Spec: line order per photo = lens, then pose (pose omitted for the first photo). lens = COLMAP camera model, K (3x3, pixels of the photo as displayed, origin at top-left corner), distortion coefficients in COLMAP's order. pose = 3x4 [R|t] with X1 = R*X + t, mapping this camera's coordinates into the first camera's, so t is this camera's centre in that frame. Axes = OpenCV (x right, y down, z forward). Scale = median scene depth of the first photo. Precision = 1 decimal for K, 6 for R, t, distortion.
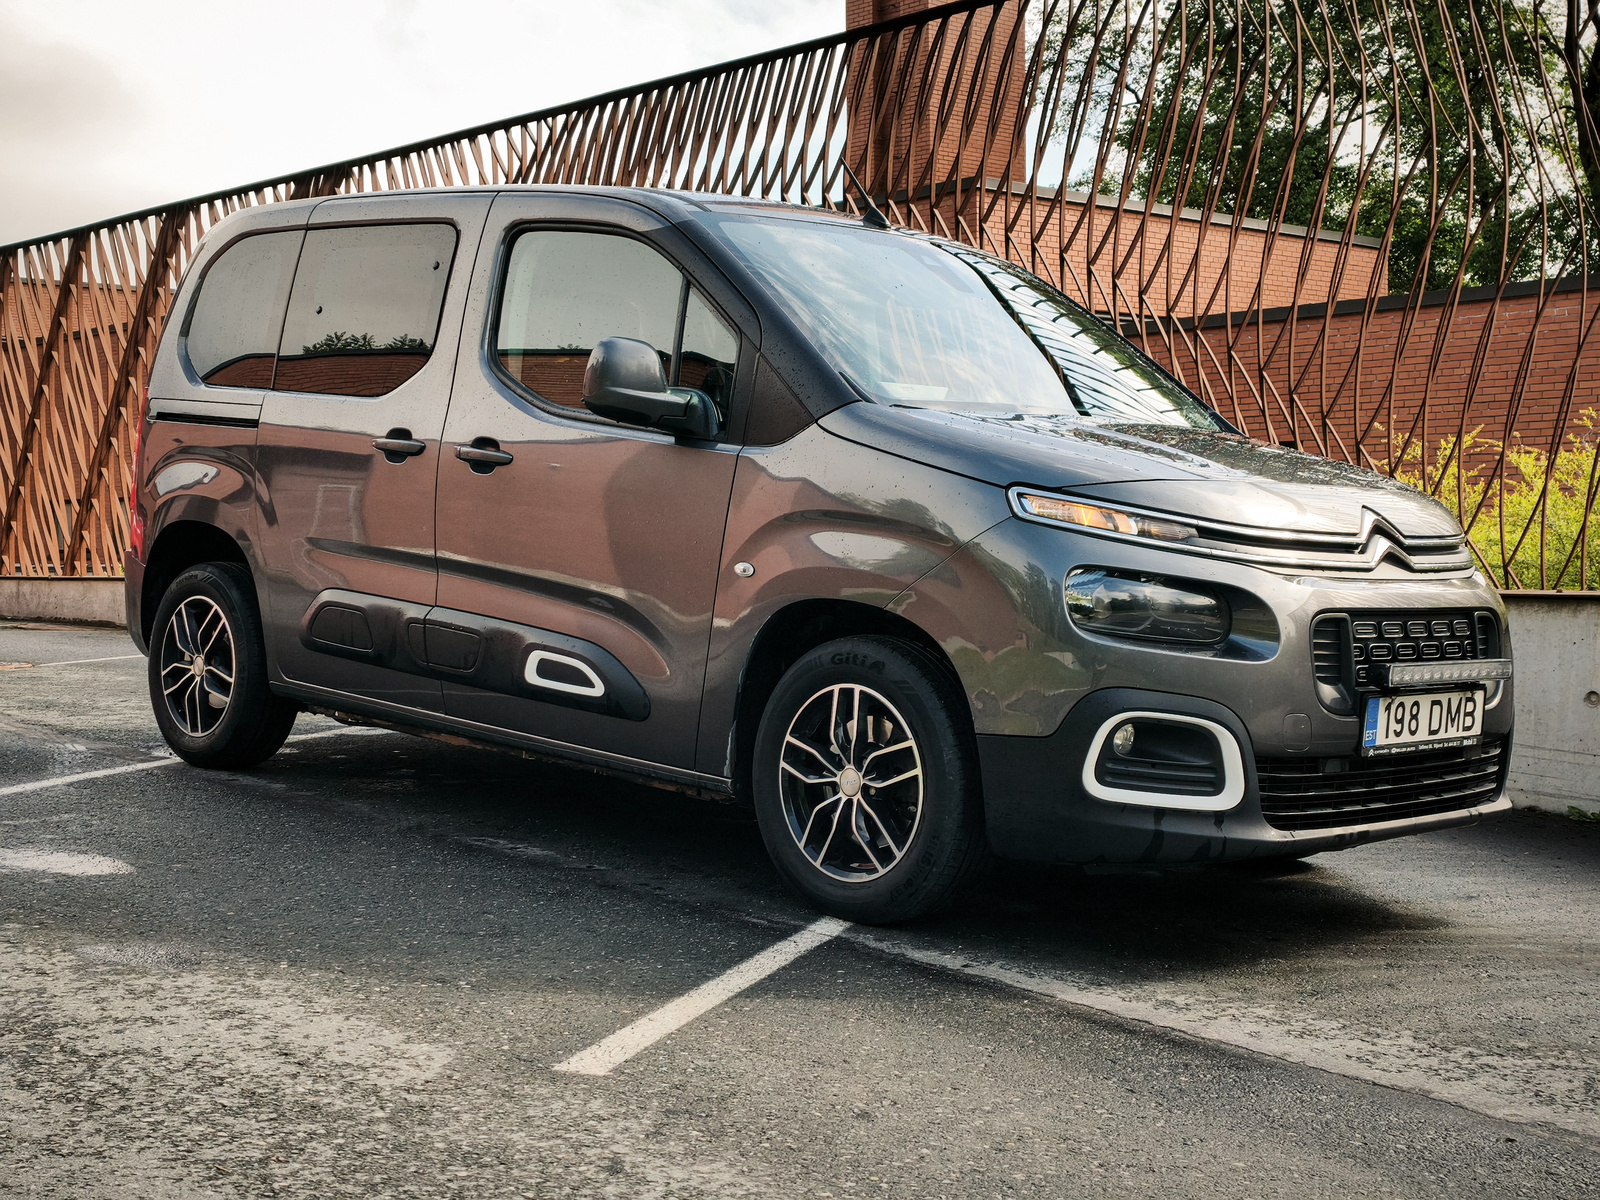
lens RADIAL K [[2113.9, 0, 800.6], [0, 2113.9, 596.9], [0, 0, 1]] dist [0.311376, 0.000000]
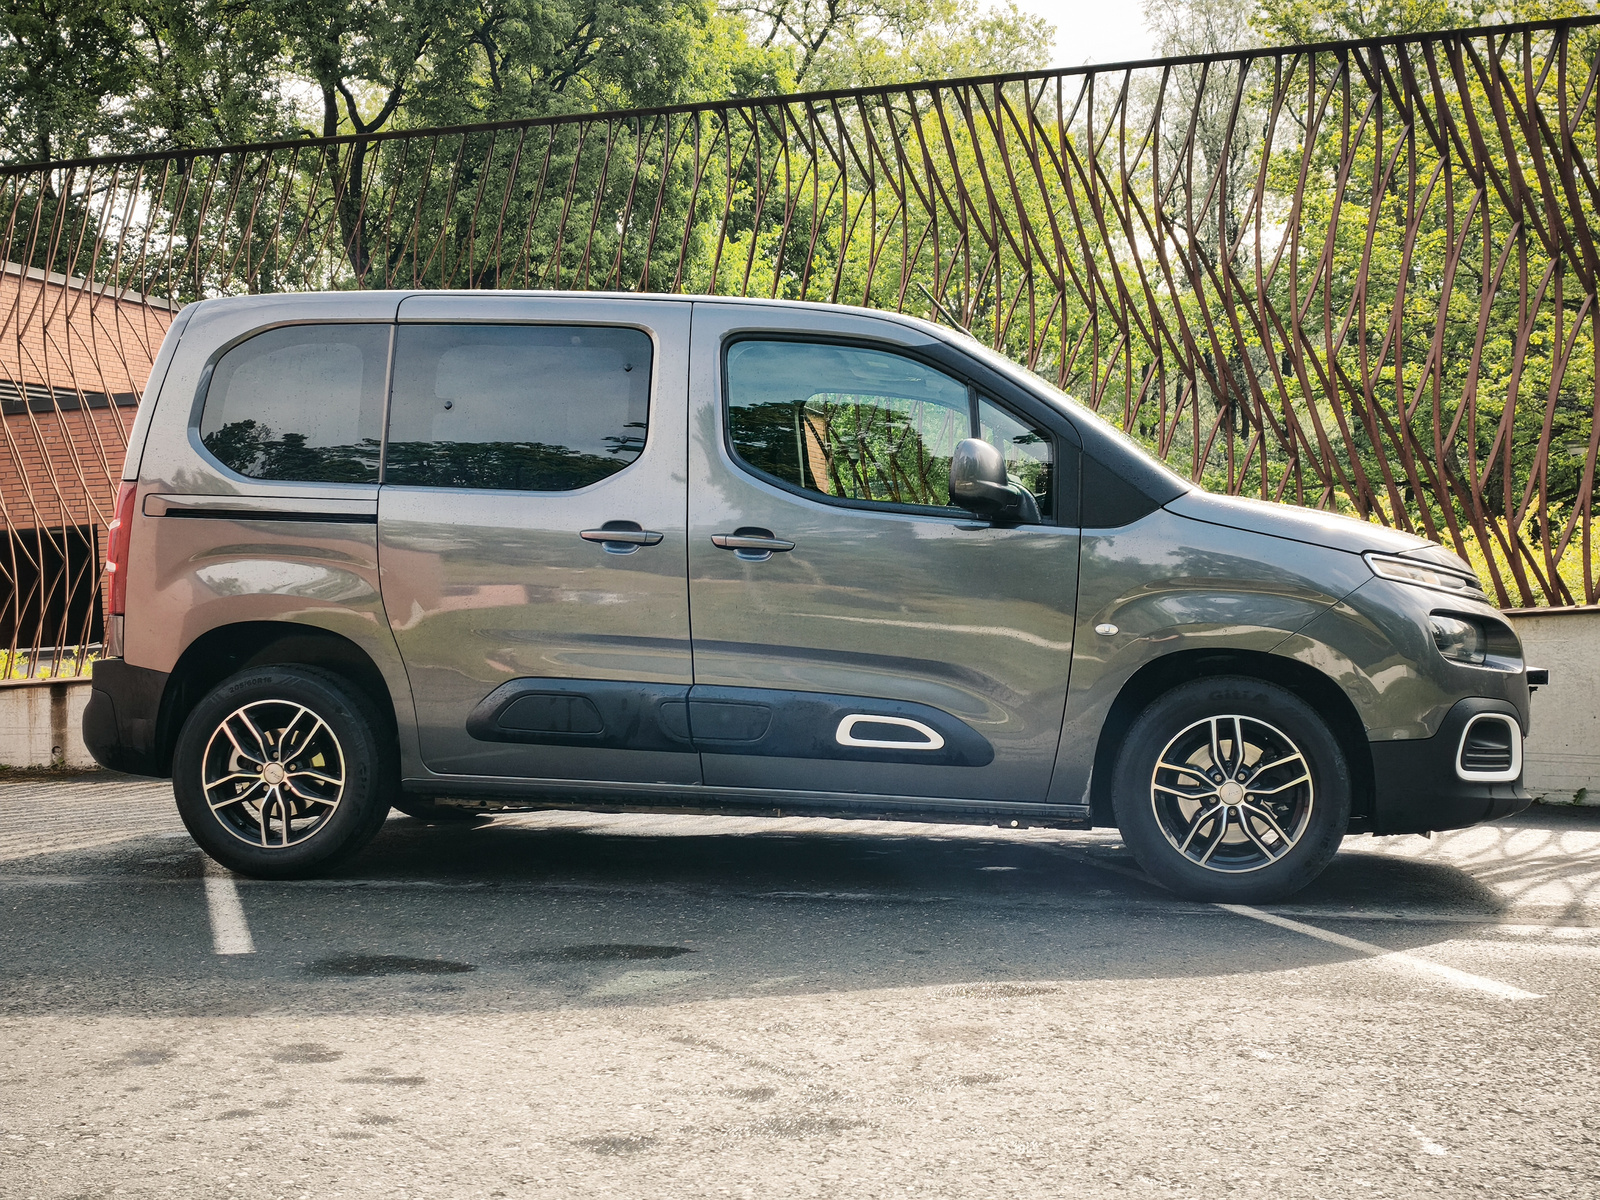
lens RADIAL K [[2113.9, 0, 801.3], [0, 2113.9, 611.7], [0, 0, 1]] dist [0.311376, 0.000000]
pose [[0.779079, -0.042332, 0.625494, -0.866653], [0.060116, 0.998165, -0.007324, -0.023163], [-0.624036, 0.043308, 0.780194, 0.144737]]
